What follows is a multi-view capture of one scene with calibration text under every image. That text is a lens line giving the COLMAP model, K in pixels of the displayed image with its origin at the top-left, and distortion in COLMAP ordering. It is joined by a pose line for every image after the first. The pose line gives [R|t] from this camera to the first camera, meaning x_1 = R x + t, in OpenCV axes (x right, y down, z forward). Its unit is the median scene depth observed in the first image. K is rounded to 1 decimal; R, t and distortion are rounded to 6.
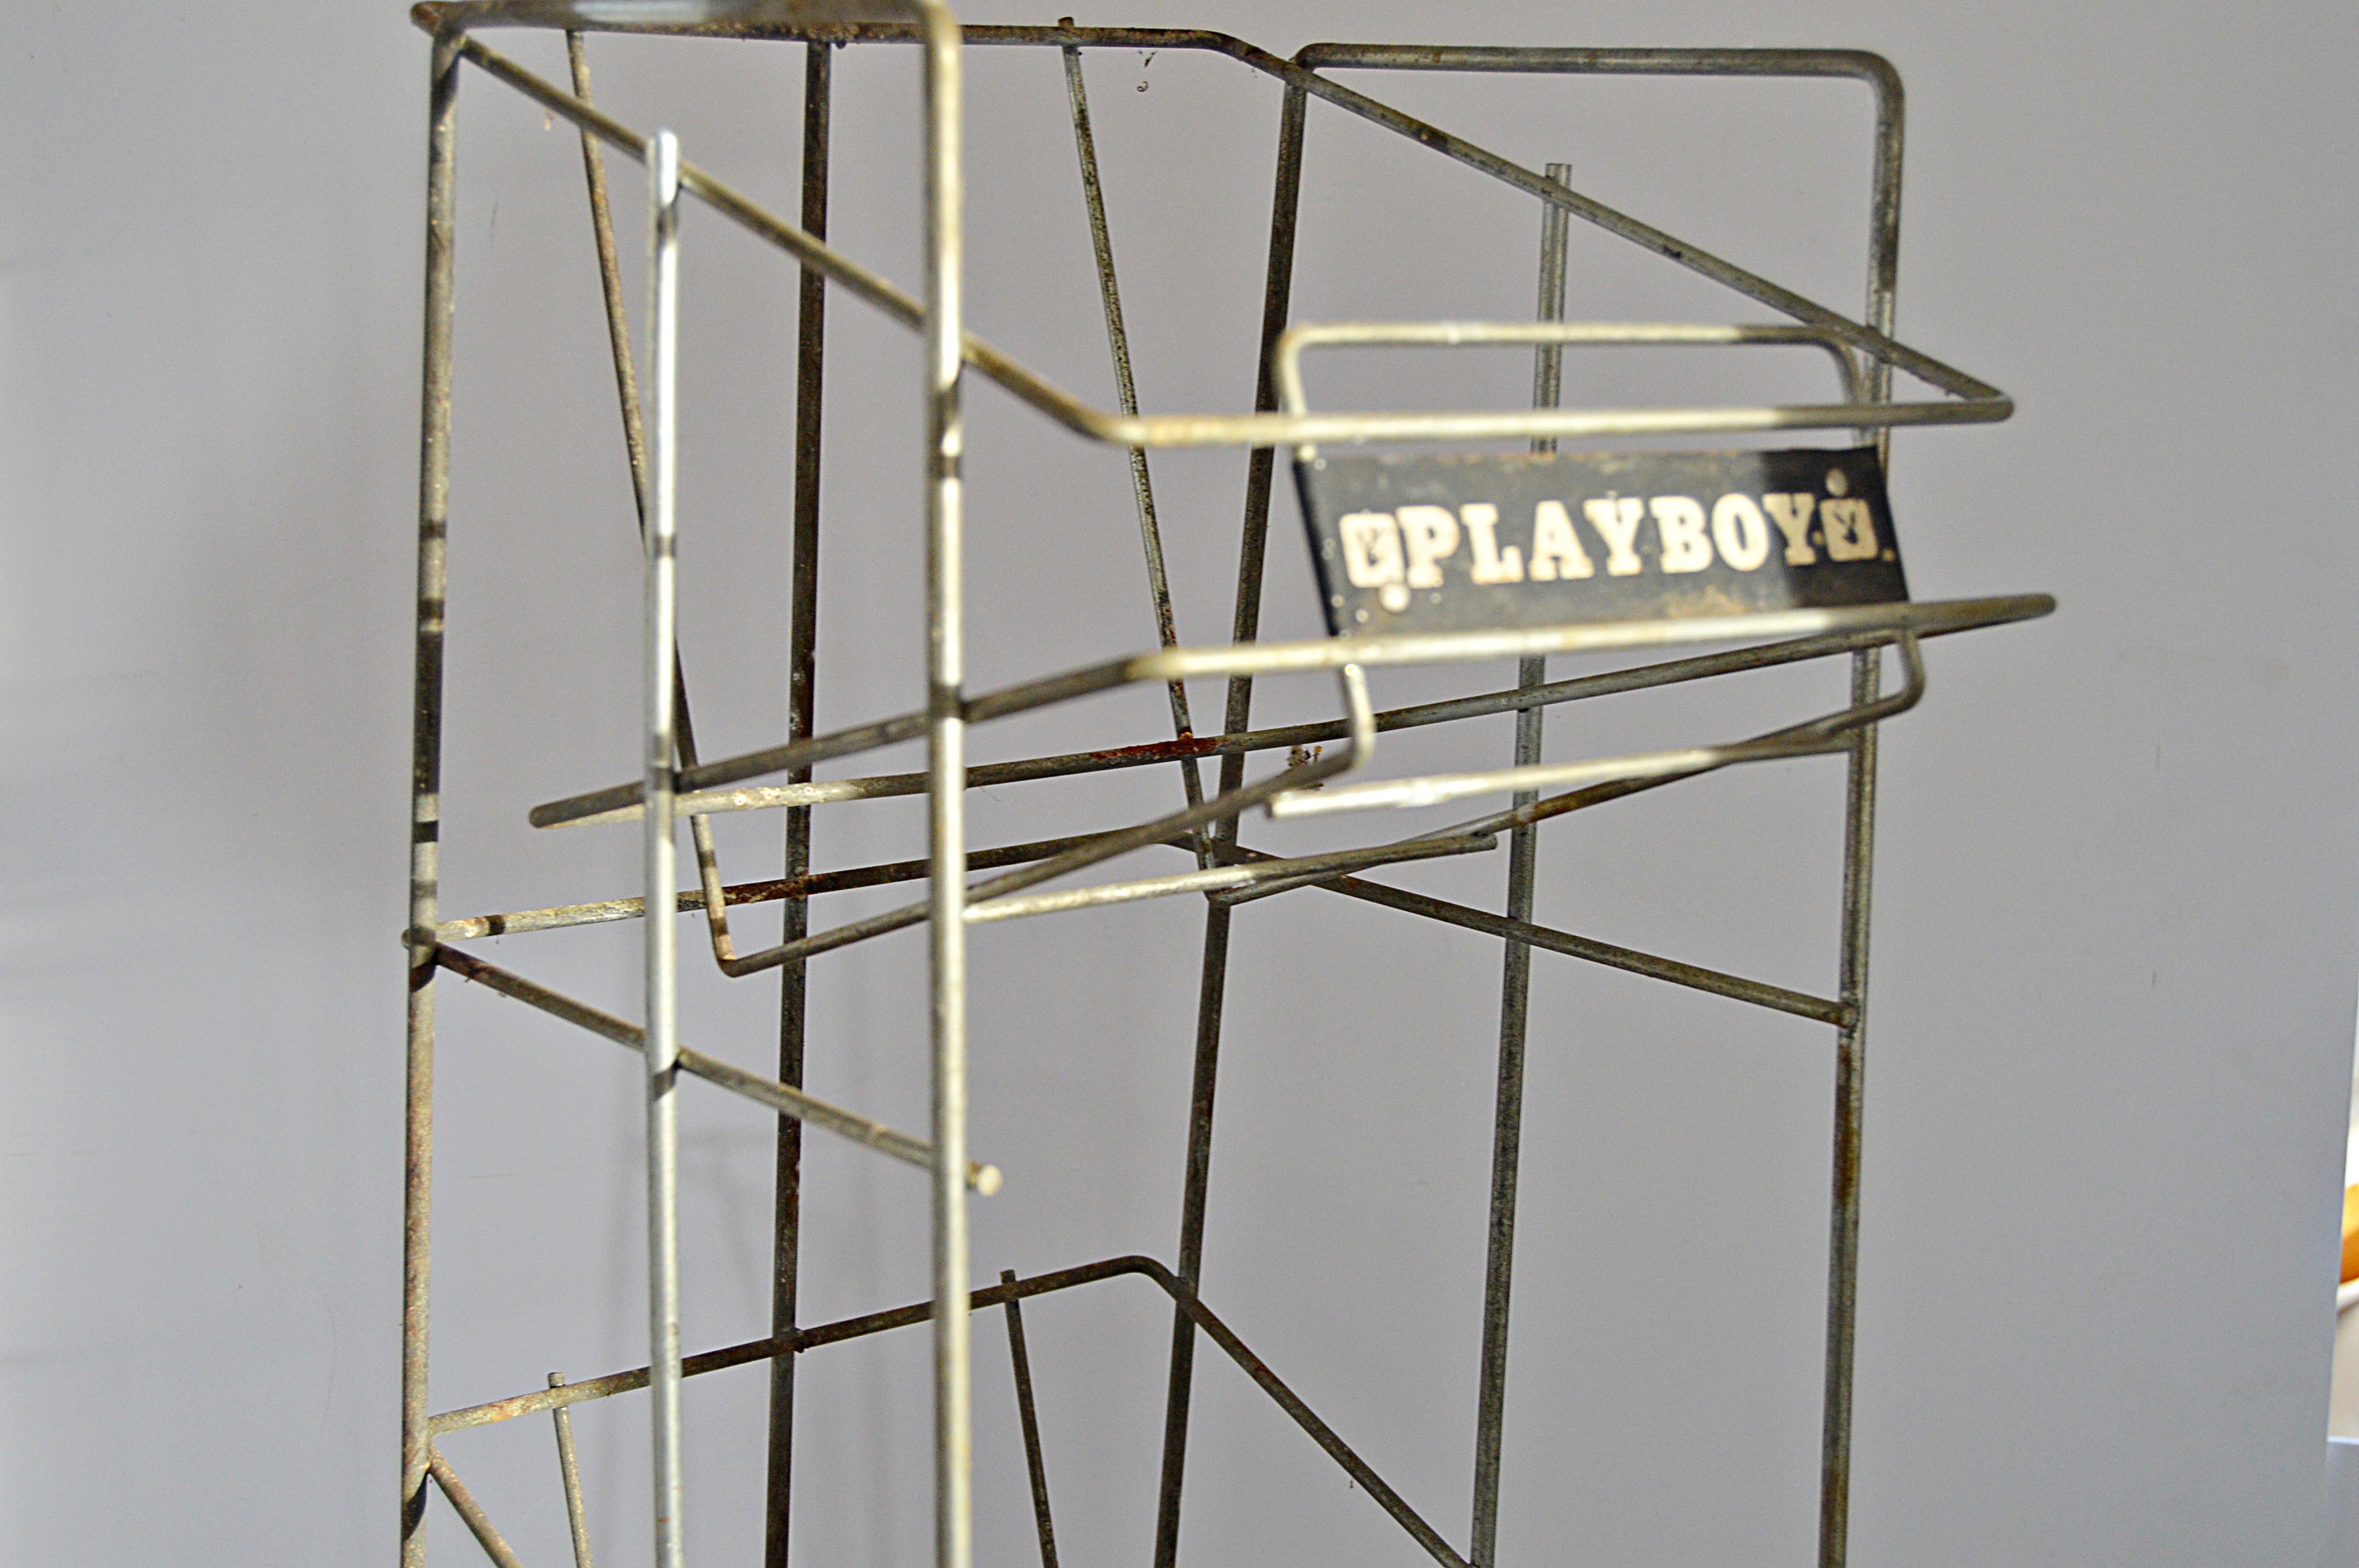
lens RADIAL K [[3241.4, 0, 1179.5], [0, 3241.4, 784.0], [0, 0, 1]] dist [-0.038490, -0.024762]
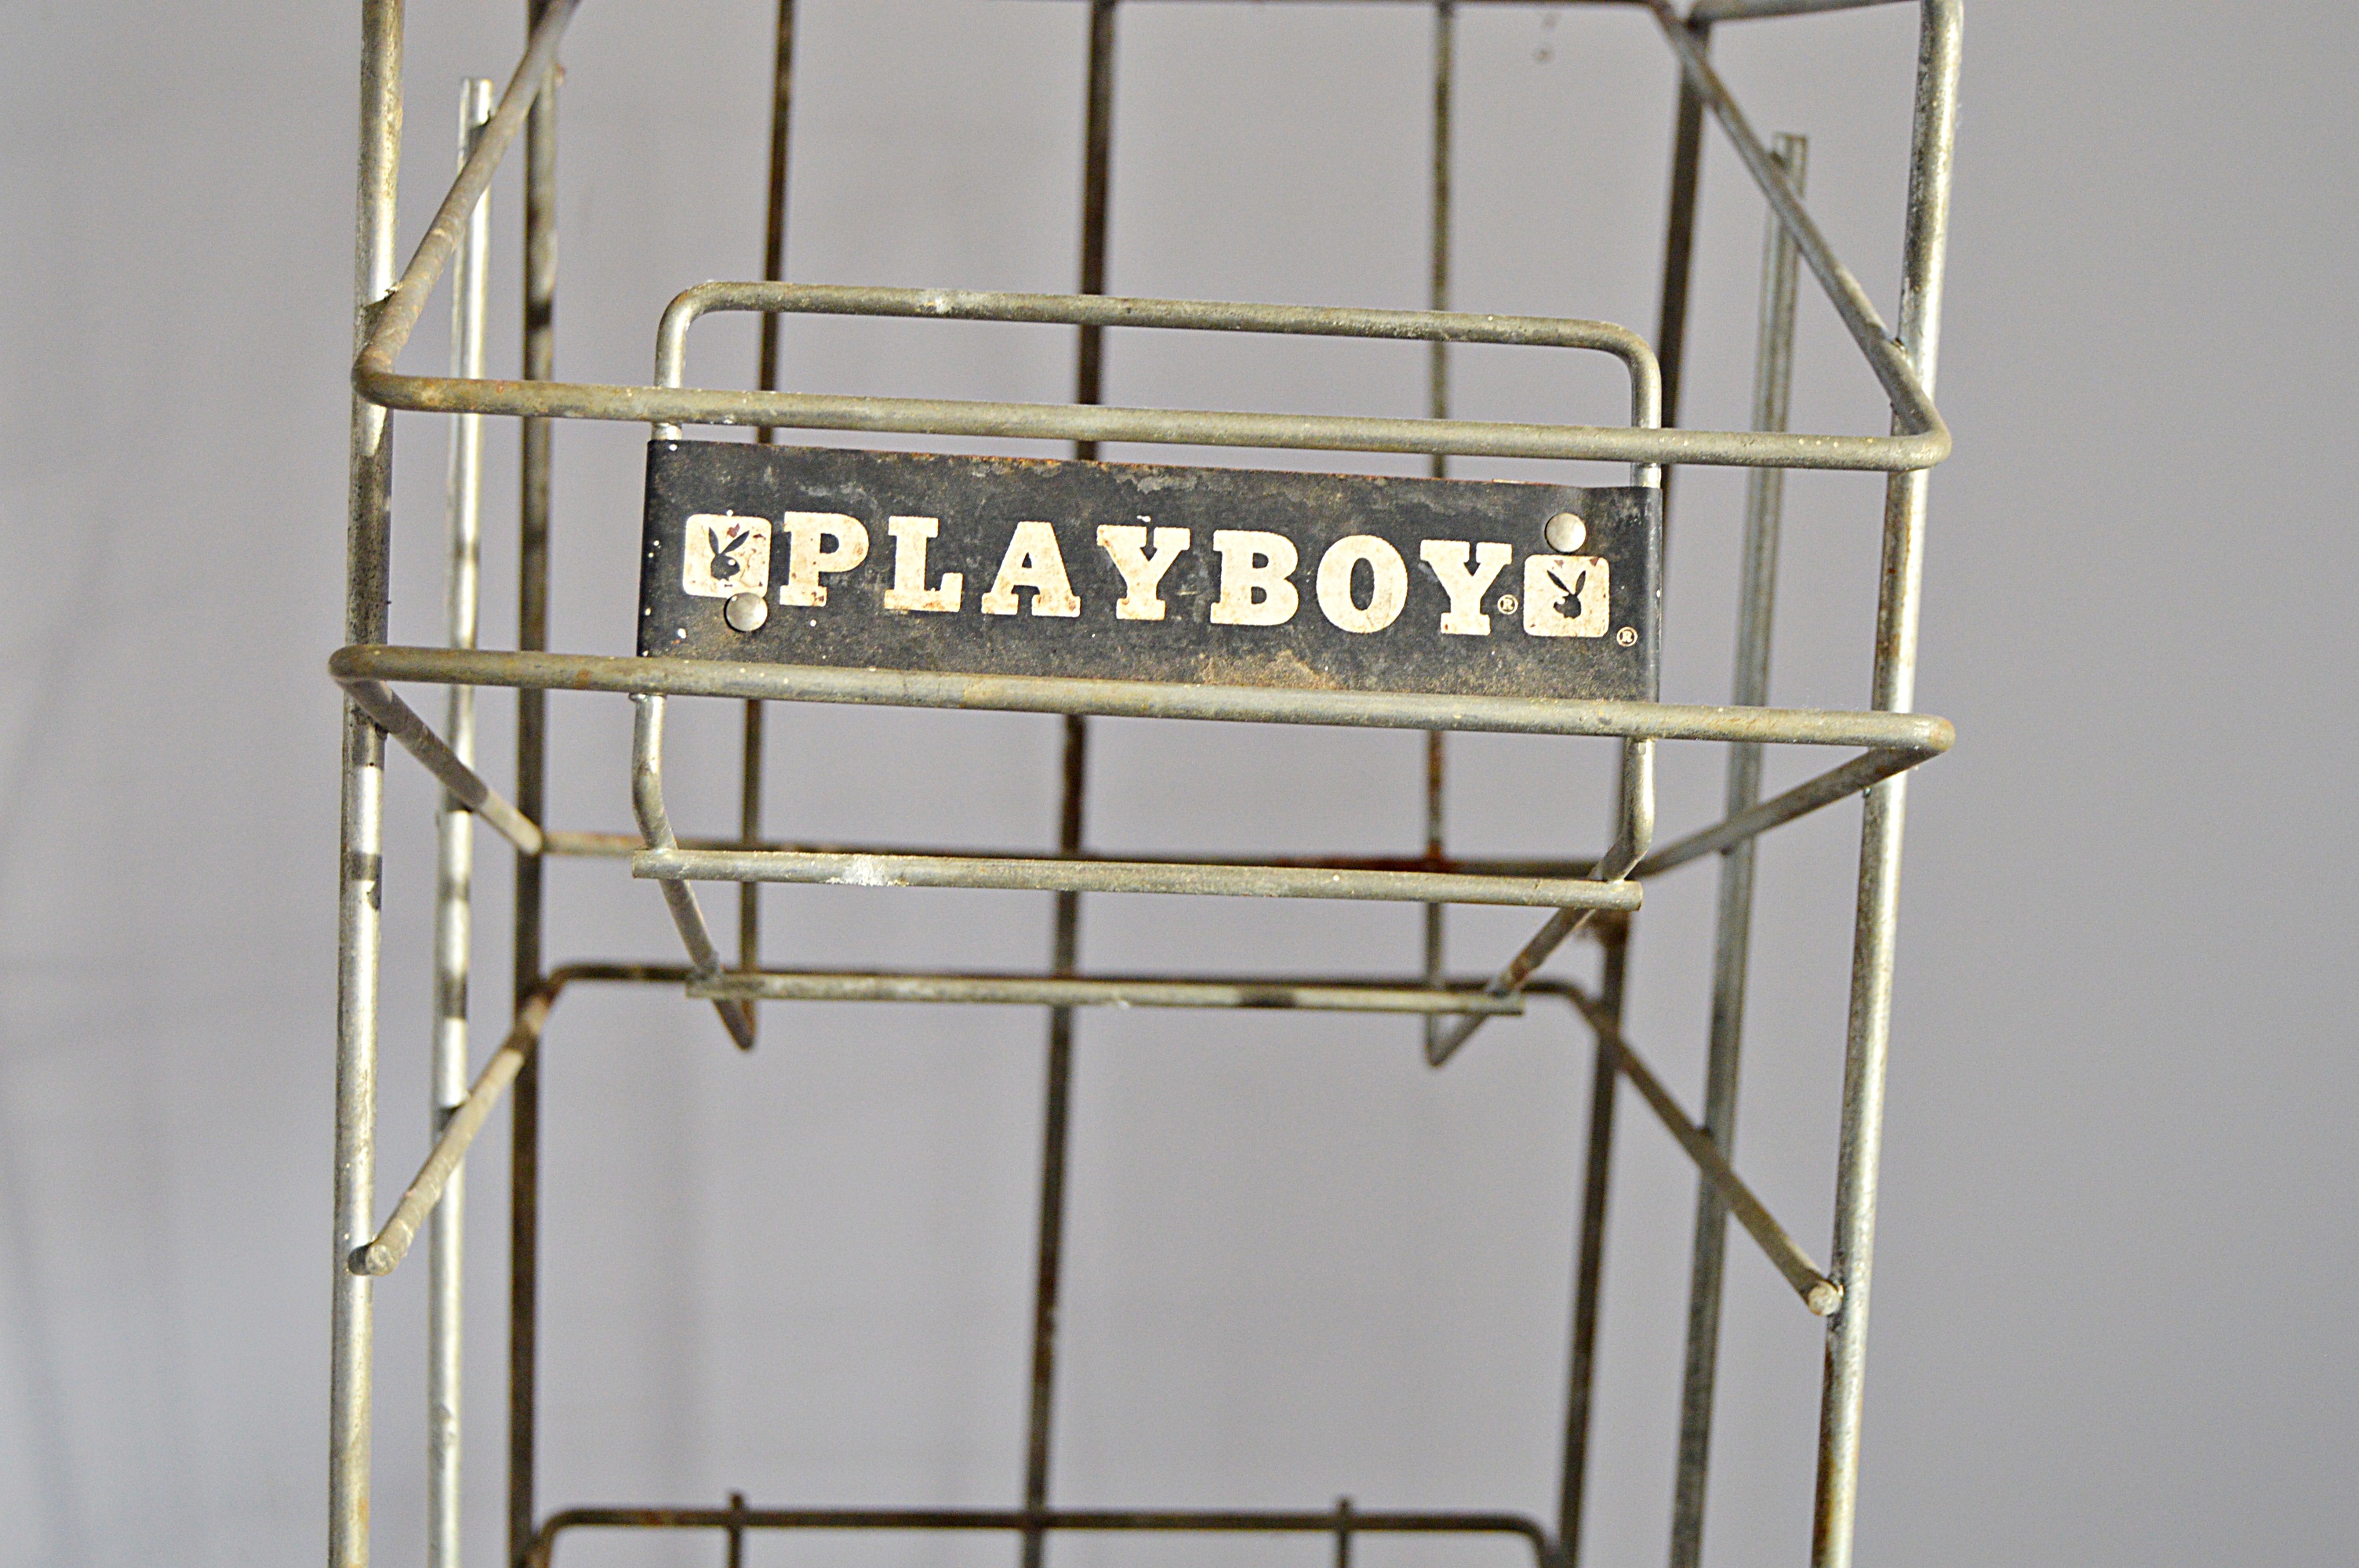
lens RADIAL K [[3820.3, 0, 1179.5], [0, 3820.3, 784.0], [0, 0, 1]] dist [-0.016269, -0.029863]
pose [[0.840129, 0.092349, -0.534466, 0.525067], [-0.118829, 0.992798, -0.015244, -0.010884], [0.529209, 0.076317, 0.845052, 0.193331]]
